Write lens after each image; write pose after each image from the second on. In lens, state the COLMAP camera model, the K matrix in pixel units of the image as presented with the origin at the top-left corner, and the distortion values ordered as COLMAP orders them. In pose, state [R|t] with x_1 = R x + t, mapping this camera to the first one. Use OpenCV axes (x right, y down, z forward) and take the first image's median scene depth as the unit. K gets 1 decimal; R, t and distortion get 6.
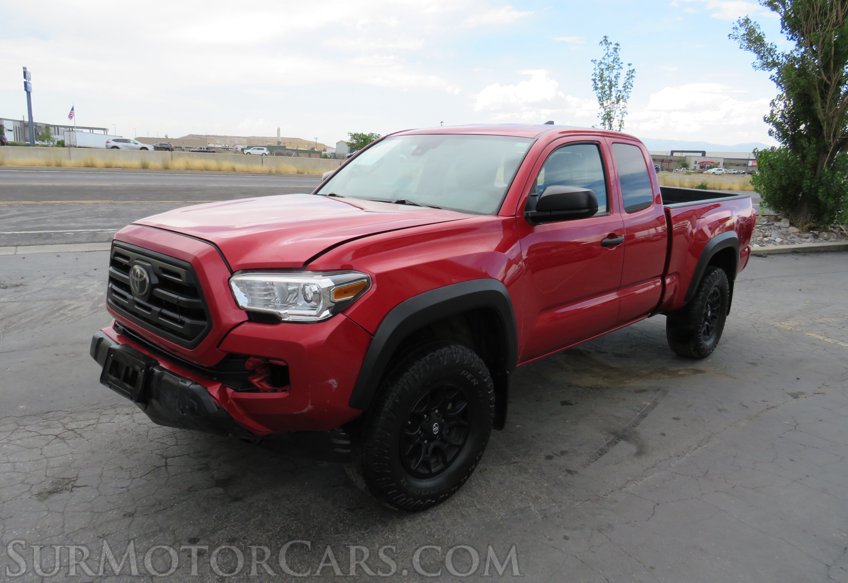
lens RADIAL K [[613.9, 0, 419.5], [0, 613.9, 291.2], [0, 0, 1]] dist [-0.032871, 0.024923]
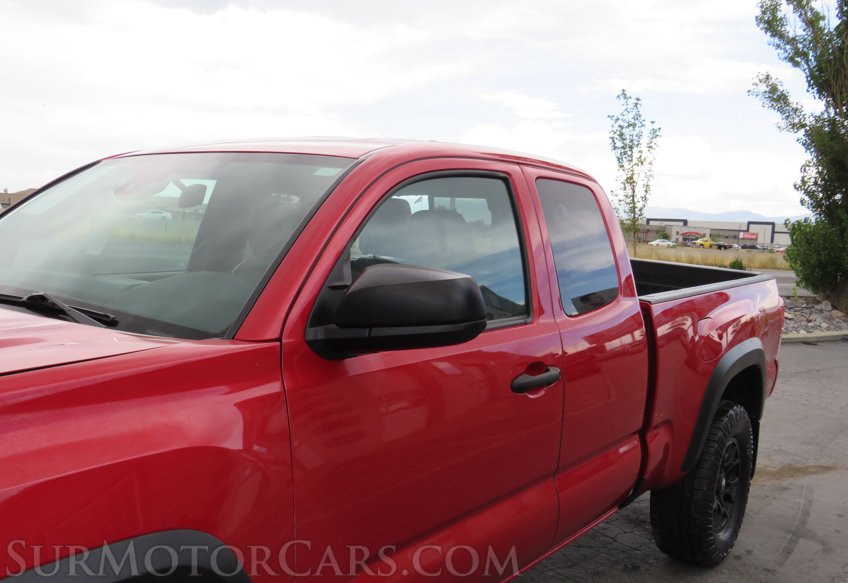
lens RADIAL K [[795.2, 0, 425.9], [0, 795.2, 291.9], [0, 0, 1]] dist [-0.017550, 0.012958]
pose [[0.993312, 0.007923, 0.115185, -0.100156], [0.006821, 0.991873, -0.127050, 0.007356], [-0.115255, 0.126986, 0.985186, -0.039568]]
